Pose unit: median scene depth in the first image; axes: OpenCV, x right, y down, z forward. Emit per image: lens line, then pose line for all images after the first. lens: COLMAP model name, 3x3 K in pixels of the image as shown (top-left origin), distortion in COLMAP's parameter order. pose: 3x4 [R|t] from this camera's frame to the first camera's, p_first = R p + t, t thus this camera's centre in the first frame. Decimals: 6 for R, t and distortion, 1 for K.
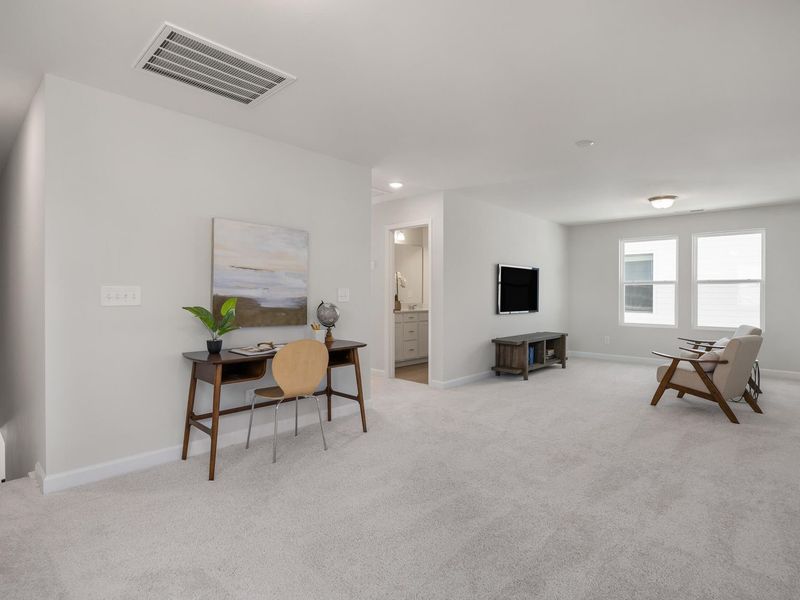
lens RADIAL K [[326.4, 0, 403.6], [0, 326.4, 298.1], [0, 0, 1]] dist [-0.002529, -0.000269]
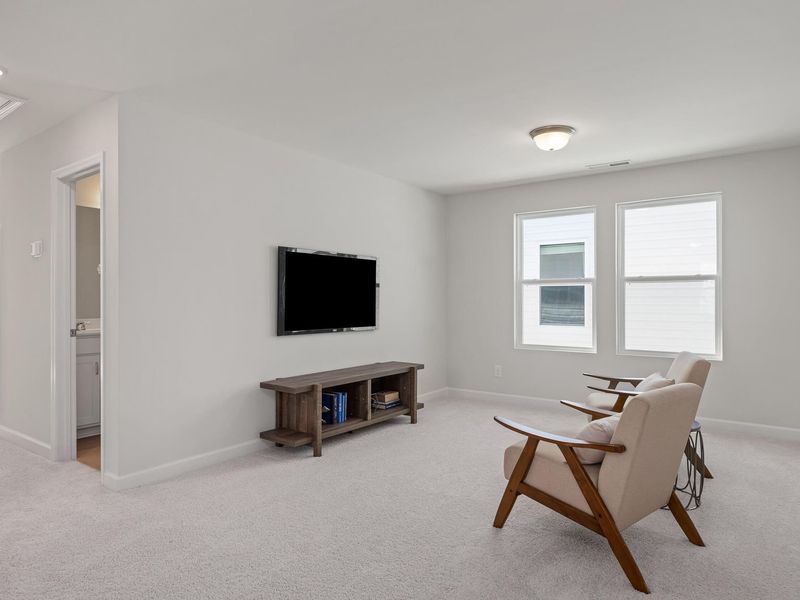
lens RADIAL K [[367.7, 0, 395.3], [0, 367.7, 303.7], [0, 0, 1]] dist [0.004538, 0.000275]
pose [[0.996409, -0.005293, 0.084505, 0.444150], [0.005671, 0.999975, -0.004240, -0.002056], [-0.084480, 0.004704, 0.996414, 0.361299]]
